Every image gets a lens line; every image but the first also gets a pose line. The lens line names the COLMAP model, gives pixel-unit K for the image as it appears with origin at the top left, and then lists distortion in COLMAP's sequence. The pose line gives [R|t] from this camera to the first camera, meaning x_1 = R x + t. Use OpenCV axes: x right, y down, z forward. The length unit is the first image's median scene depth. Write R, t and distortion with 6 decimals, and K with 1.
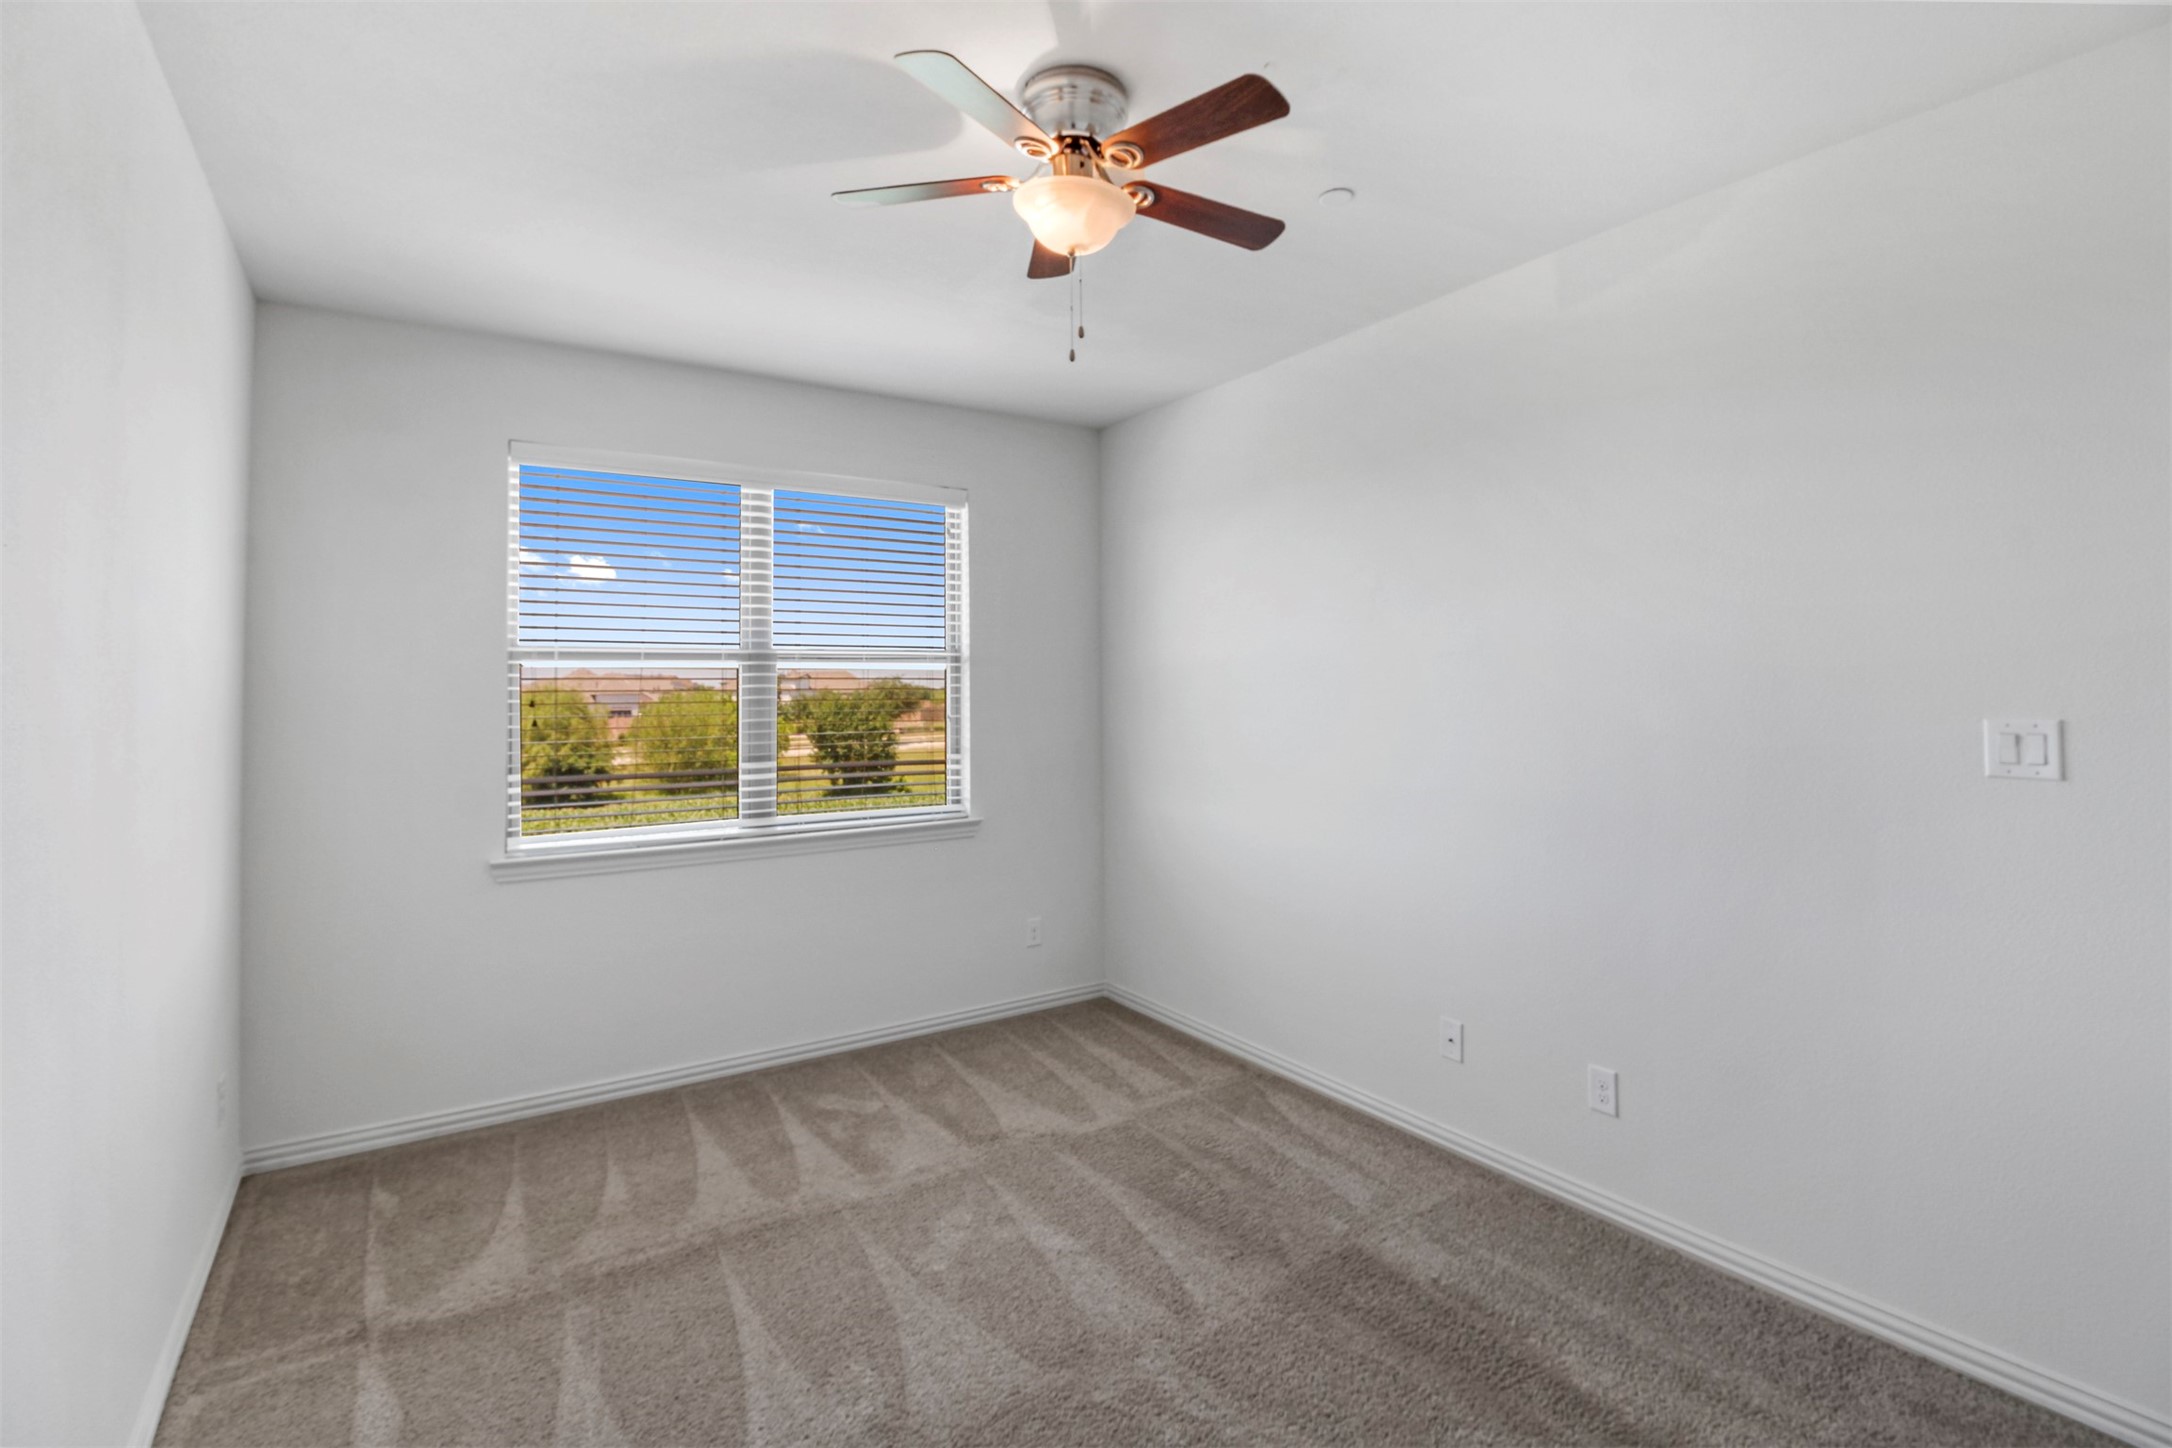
lens RADIAL K [[1013.5, 0, 1097.3], [0, 1013.5, 666.2], [0, 0, 1]] dist [-0.001602, -0.010880]
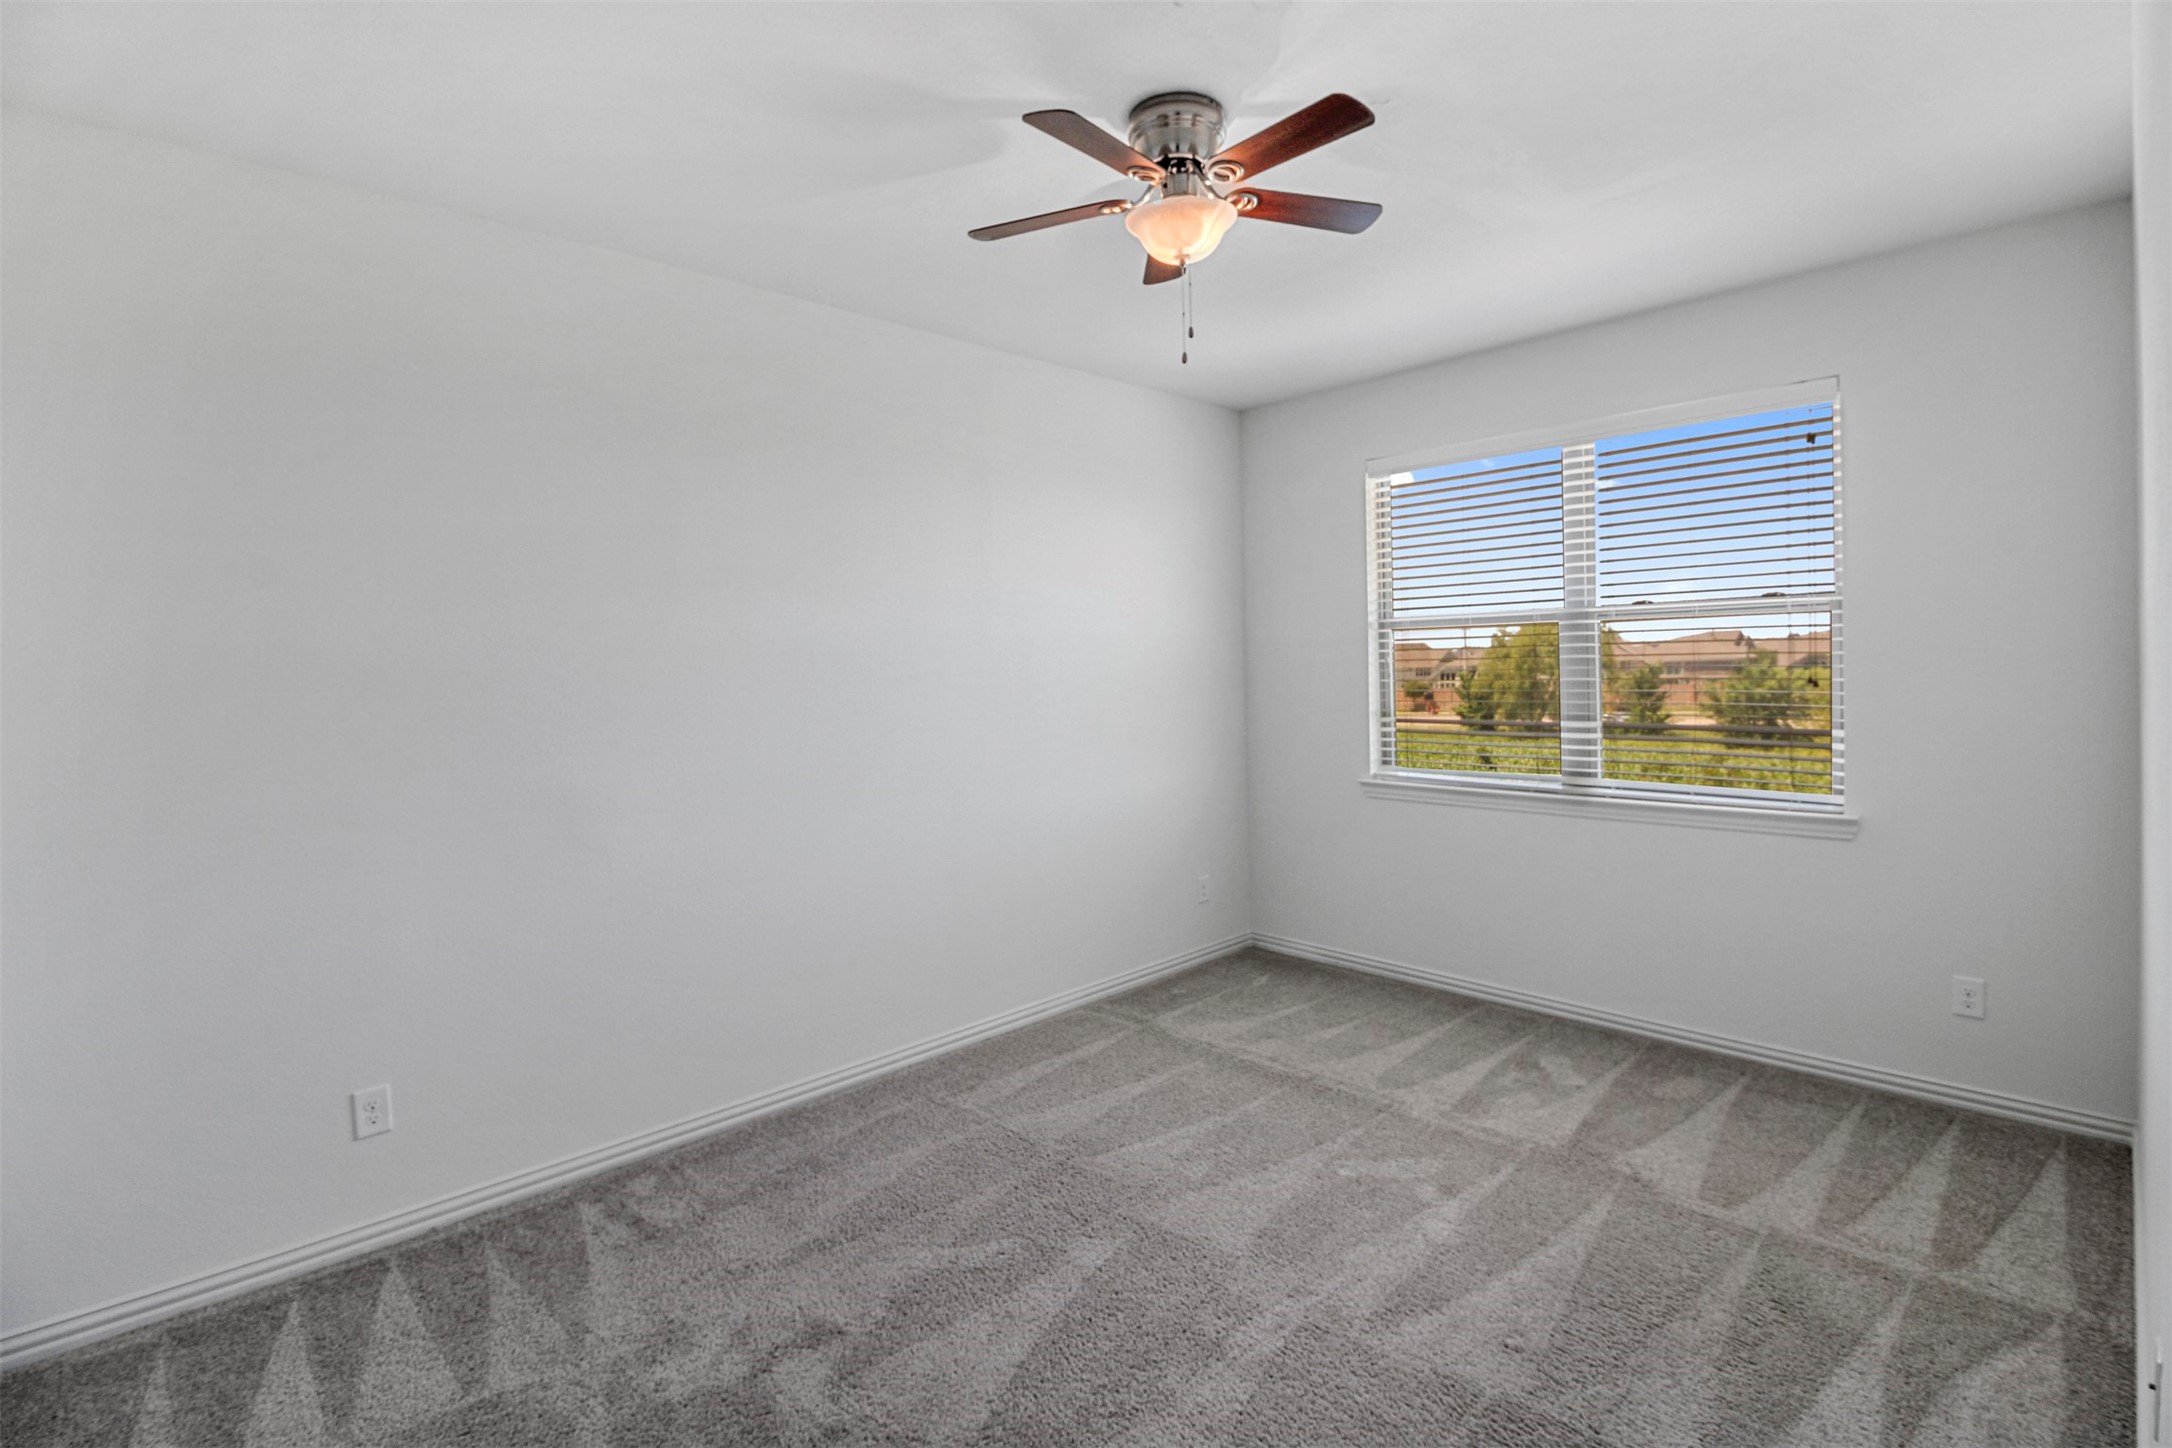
lens RADIAL K [[1013.5, 0, 1097.3], [0, 1013.5, 666.2], [0, 0, 1]] dist [-0.001602, -0.010880]
pose [[0.176526, 0.012328, -0.984219, 0.667035], [0.048167, 0.998615, 0.021148, -0.004752], [0.983117, -0.051140, 0.175688, 0.415707]]
